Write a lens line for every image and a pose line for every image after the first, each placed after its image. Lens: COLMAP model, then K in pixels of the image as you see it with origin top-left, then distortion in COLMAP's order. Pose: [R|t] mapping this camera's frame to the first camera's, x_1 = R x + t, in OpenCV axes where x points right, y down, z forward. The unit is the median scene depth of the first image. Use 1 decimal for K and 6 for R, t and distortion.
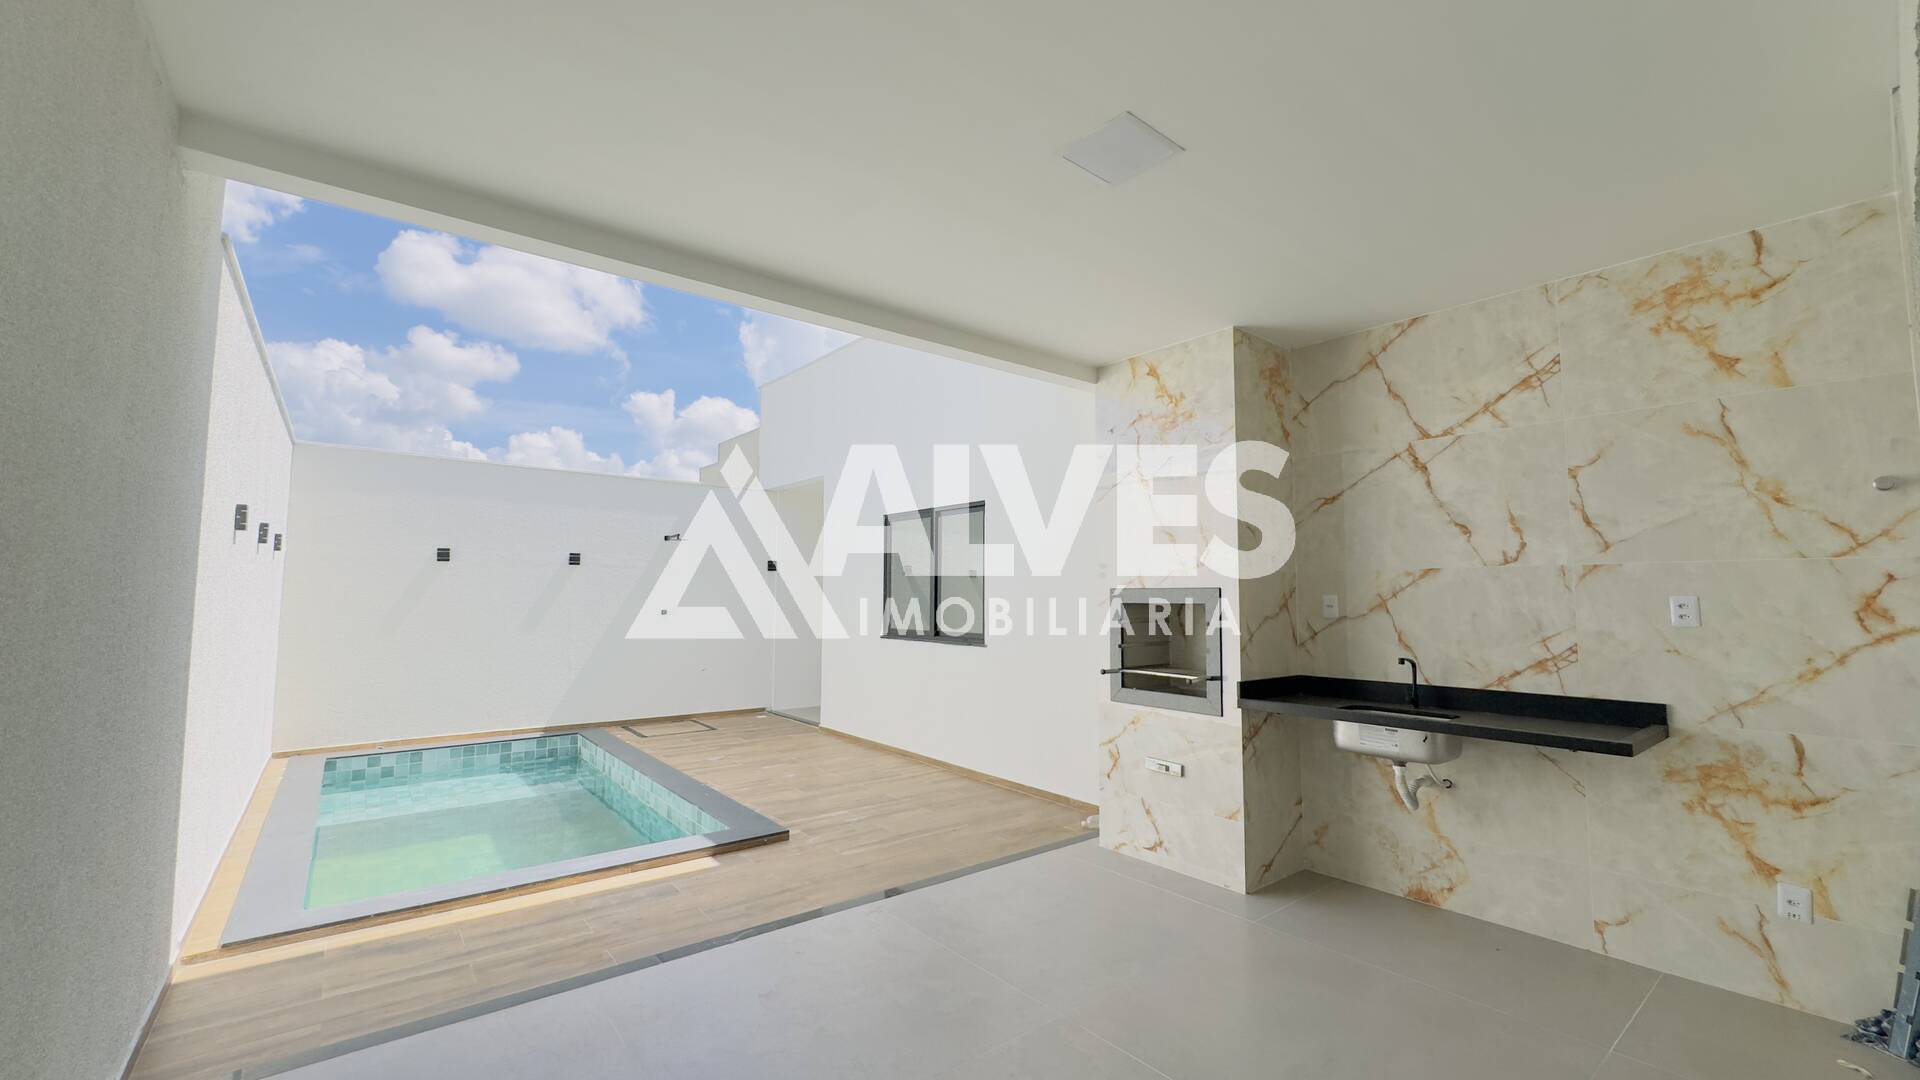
lens RADIAL K [[763.6, 0, 960.0], [0, 763.6, 540.0], [0, 0, 1]] dist [-0.000790, -0.000057]
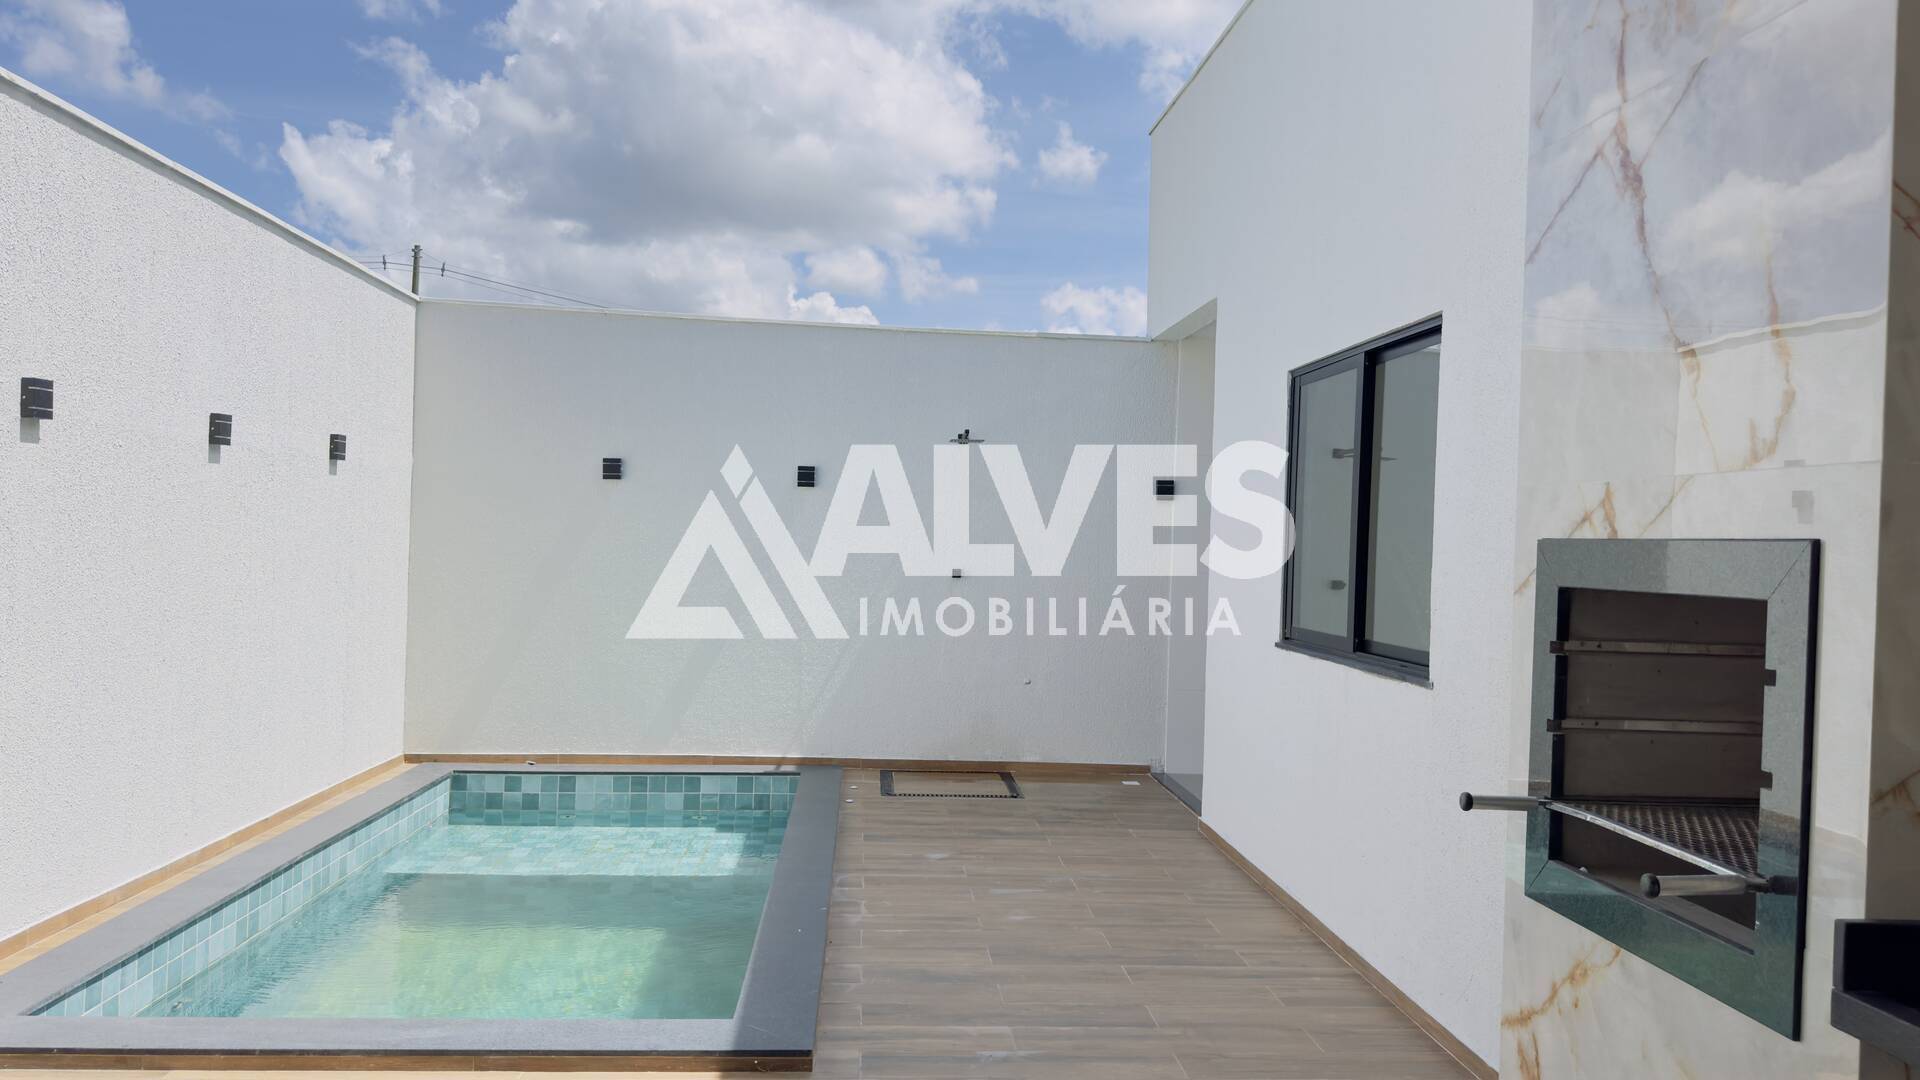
lens RADIAL K [[1354.0, 0, 960.0], [0, 1354.0, 540.0], [0, 0, 1]] dist [0.106431, -0.153139]
pose [[0.824499, 0.021431, -0.565458, 0.212115], [0.015643, 0.998037, 0.060635, 0.016575], [0.565648, -0.058838, 0.822545, 0.265346]]
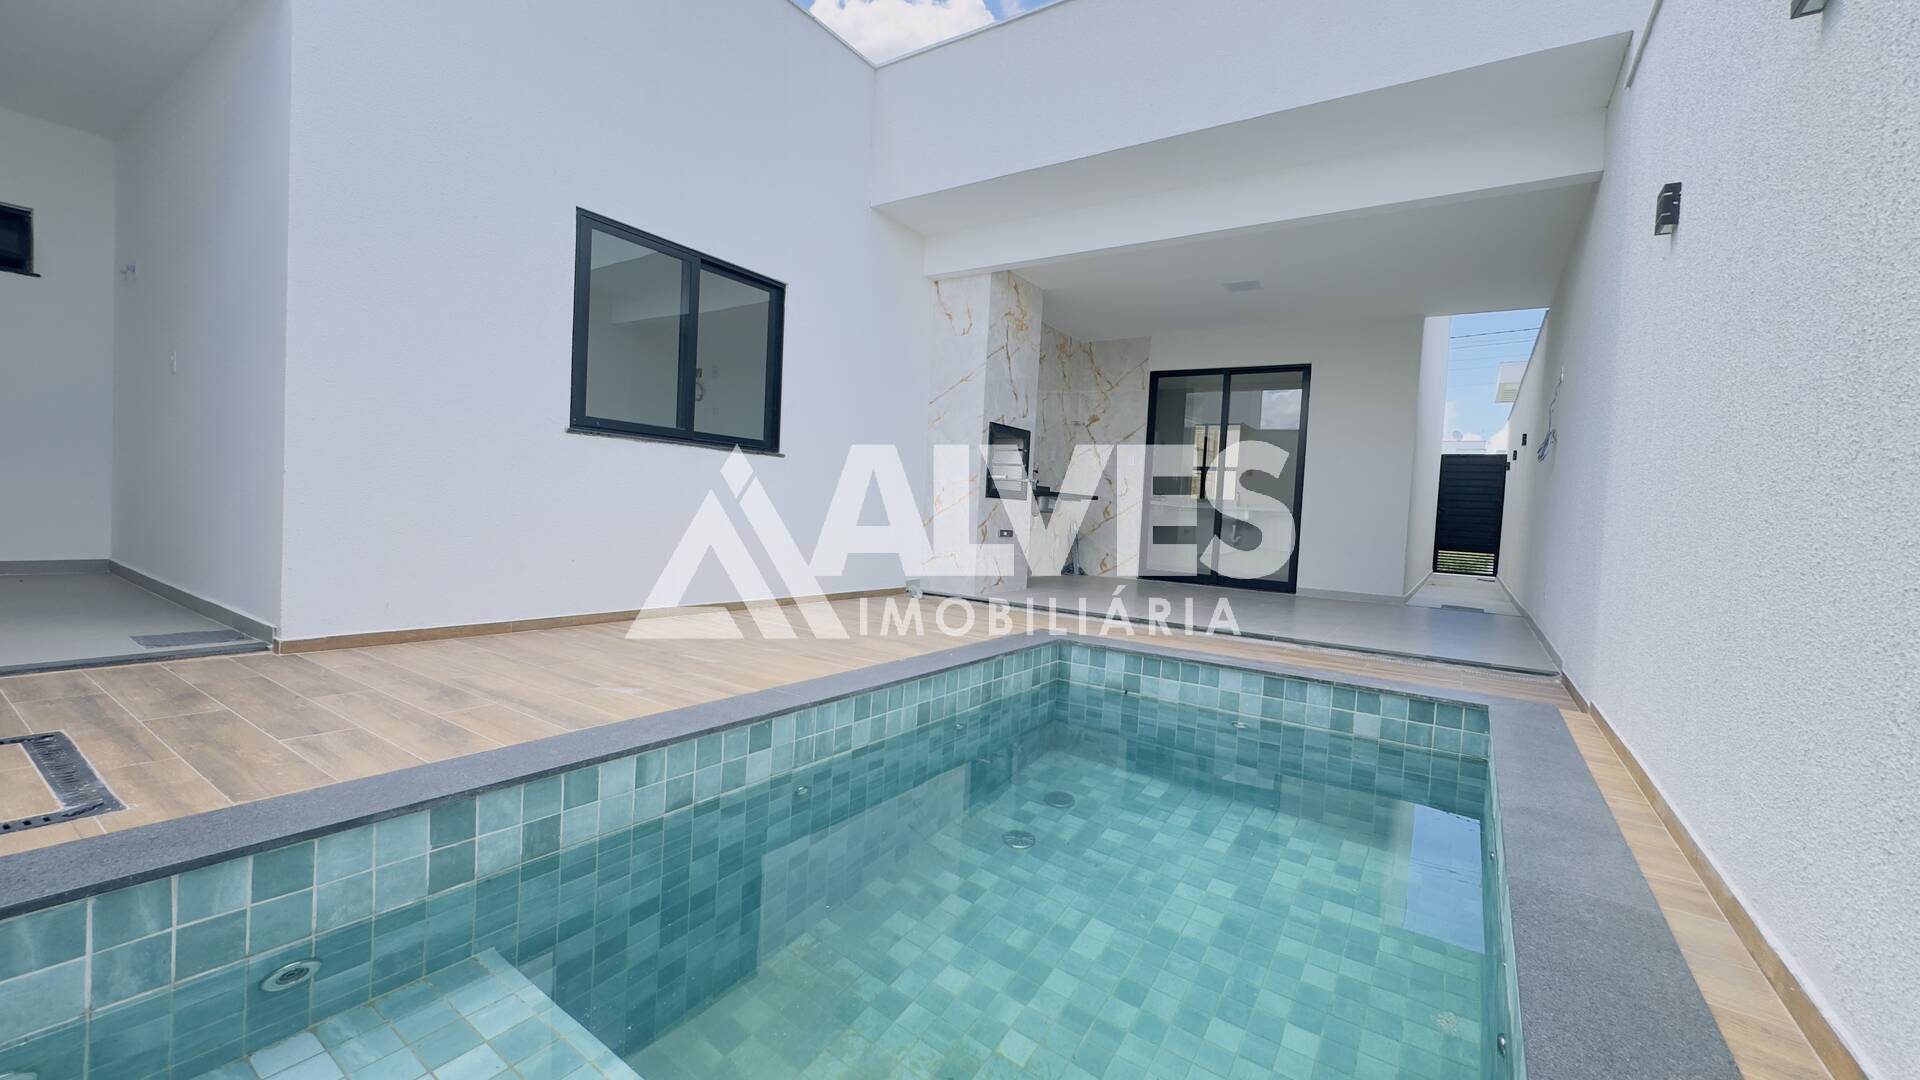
lens RADIAL K [[763.6, 0, 960.0], [0, 763.6, 540.0], [0, 0, 1]] dist [-0.000790, -0.000057]
pose [[-0.305929, -0.061892, 0.950040, -0.783520], [-0.124970, 0.991861, 0.024374, 0.171601], [-0.943817, -0.111270, -0.311174, 0.975304]]
